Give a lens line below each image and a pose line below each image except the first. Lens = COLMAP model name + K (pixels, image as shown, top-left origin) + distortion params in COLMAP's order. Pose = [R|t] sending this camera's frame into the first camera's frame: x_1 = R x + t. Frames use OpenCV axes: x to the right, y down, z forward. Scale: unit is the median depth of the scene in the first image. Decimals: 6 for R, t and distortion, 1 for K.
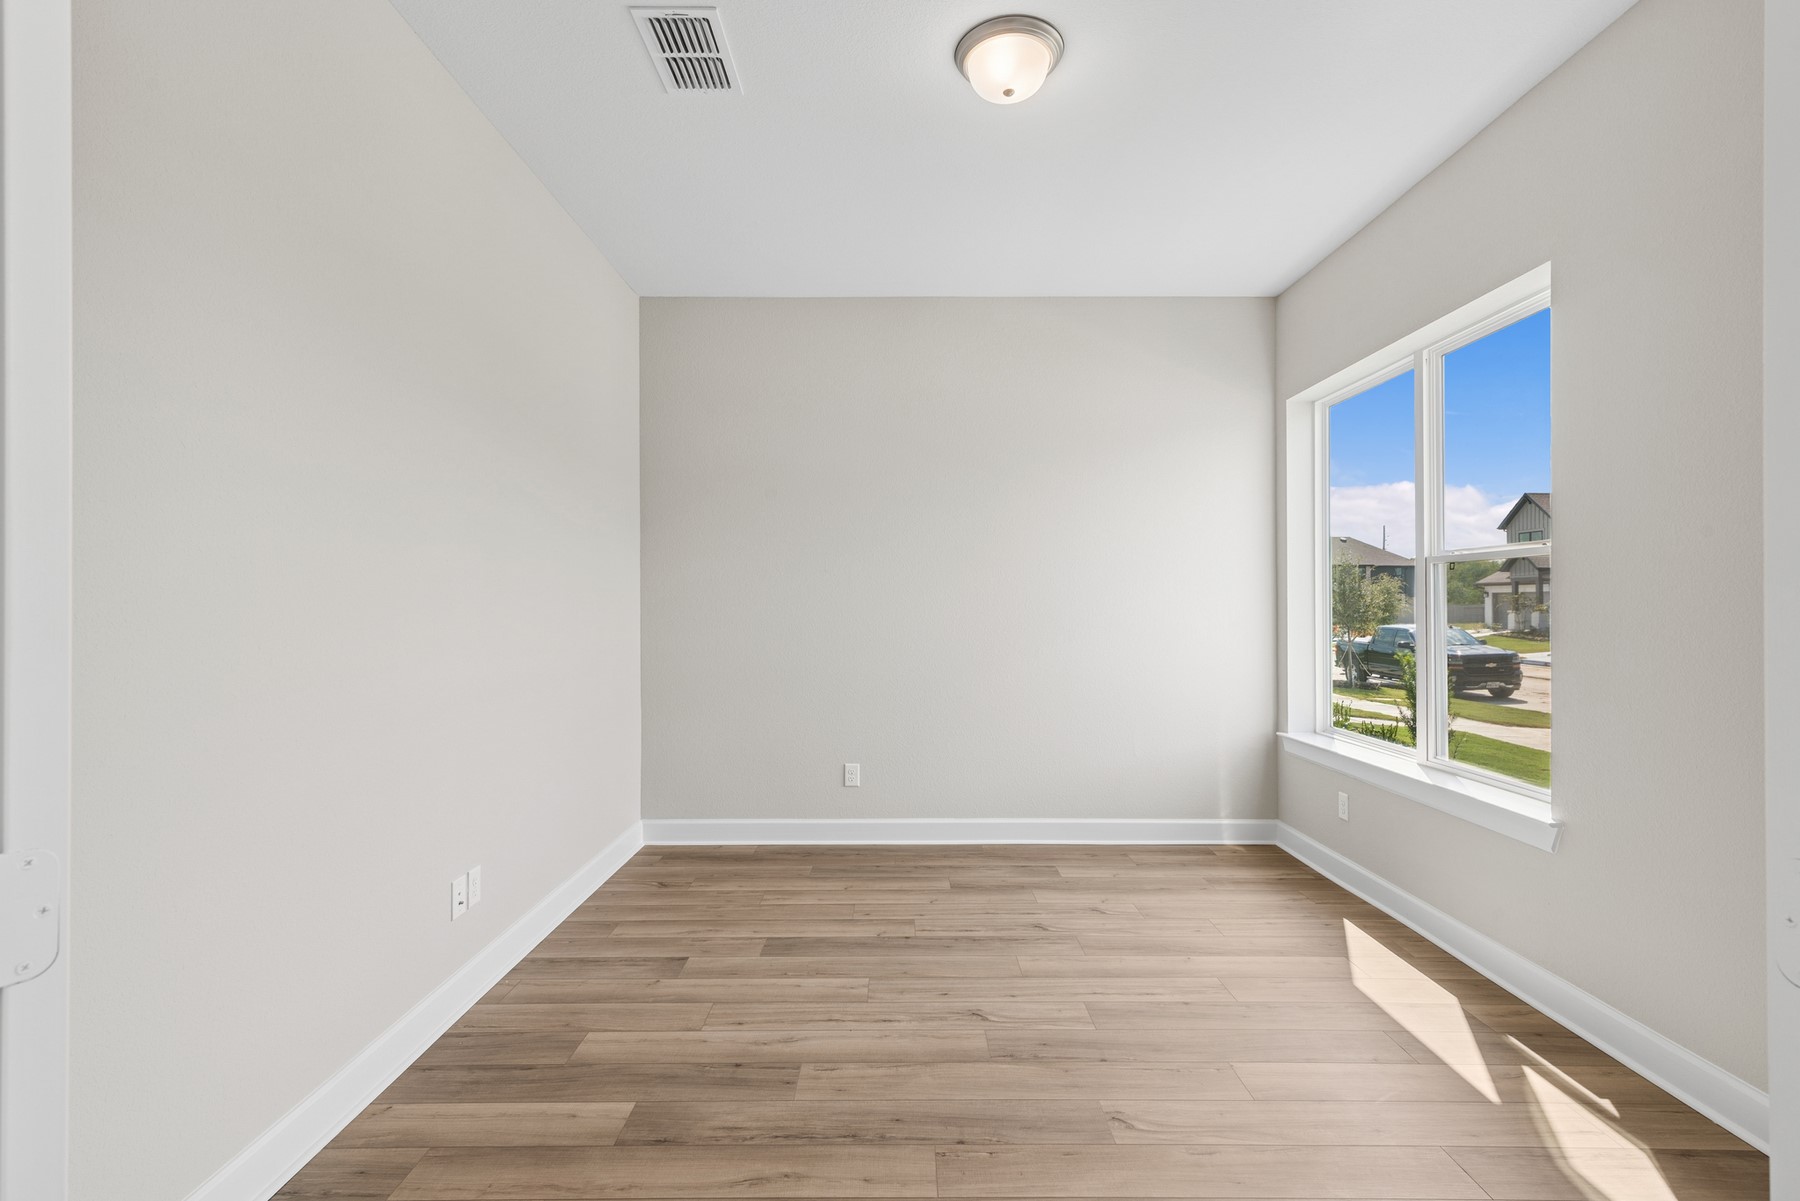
lens RADIAL K [[820.5, 0, 900.2], [0, 820.5, 596.6], [0, 0, 1]] dist [0.015928, -0.000810]
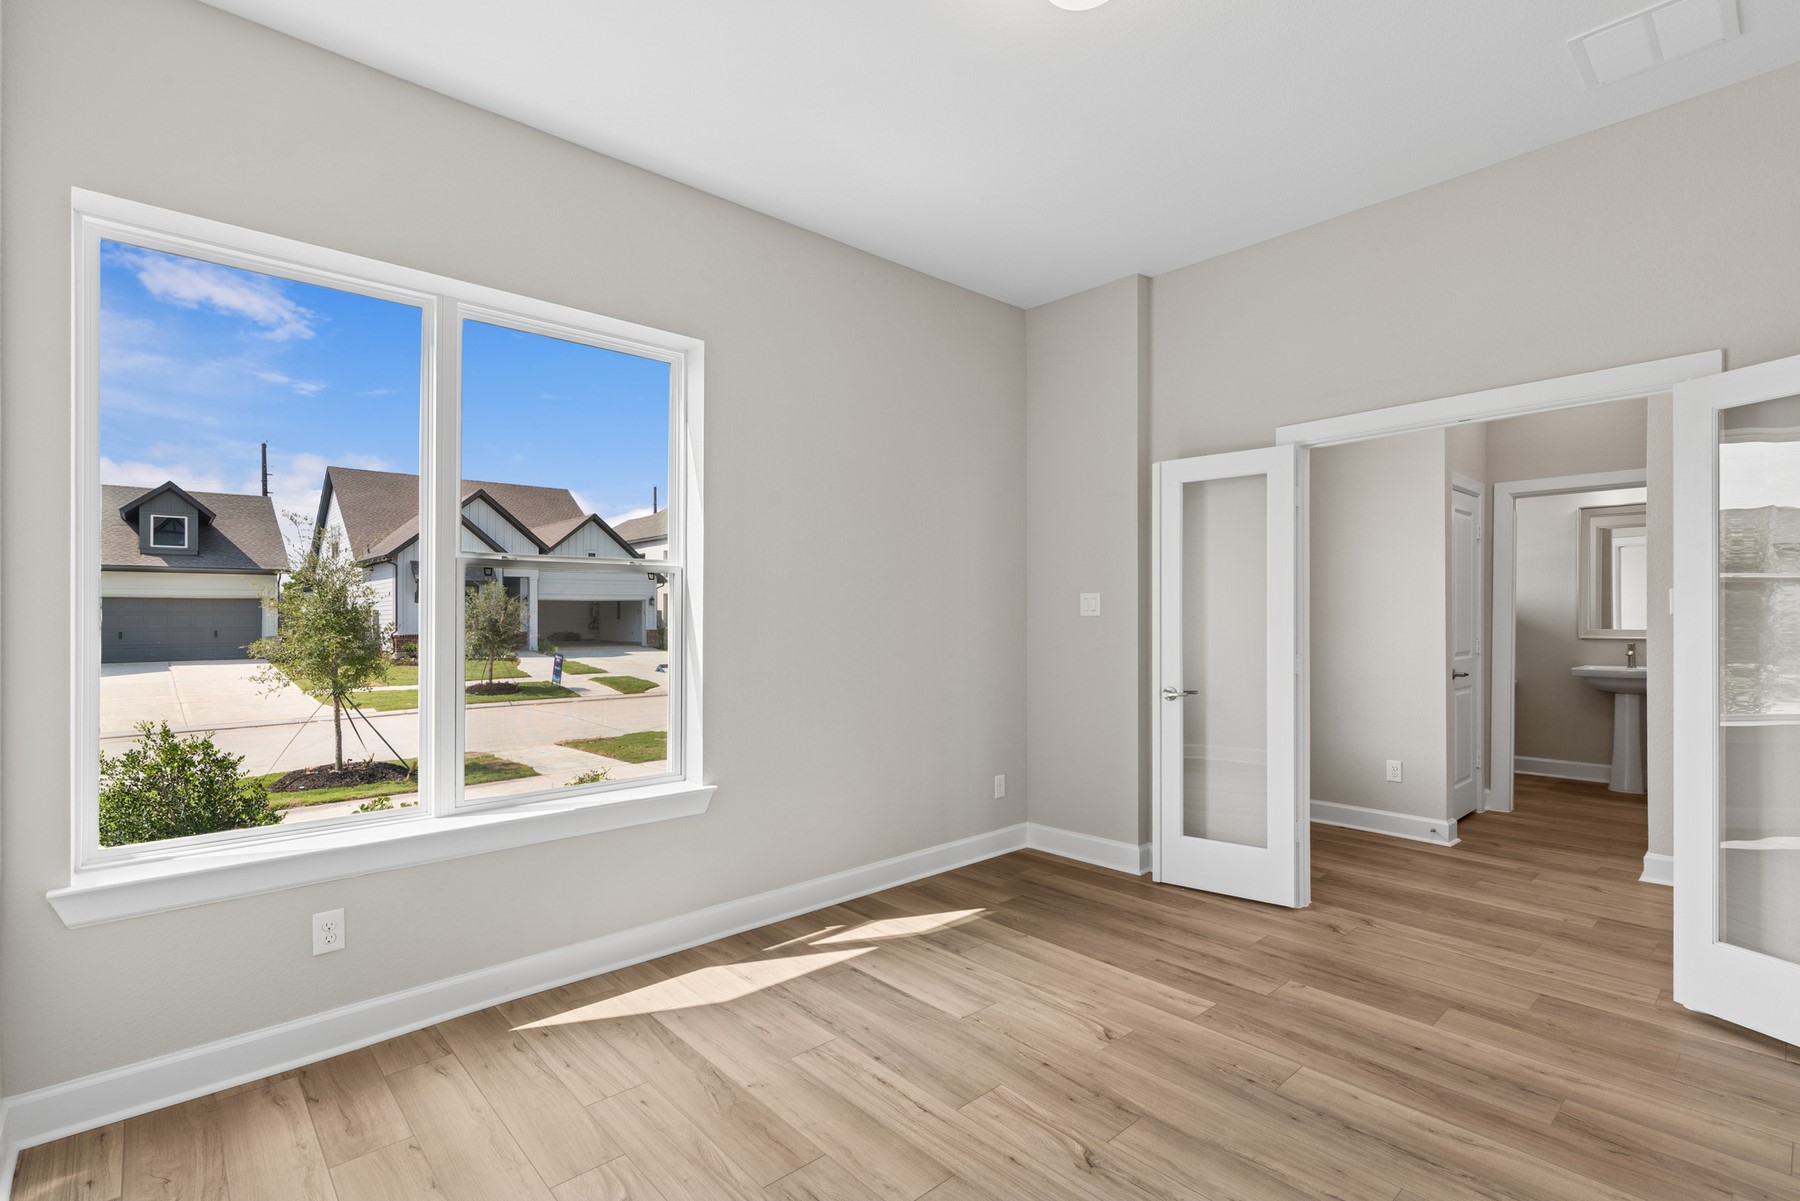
lens RADIAL K [[820.5, 0, 905.7], [0, 820.5, 613.7], [0, 0, 1]] dist [0.015928, -0.000810]
pose [[-0.667540, 0.003528, 0.744566, -0.359460], [-0.006711, 0.999920, -0.010754, 0.016990], [-0.744544, -0.012176, -0.667462, 1.643531]]
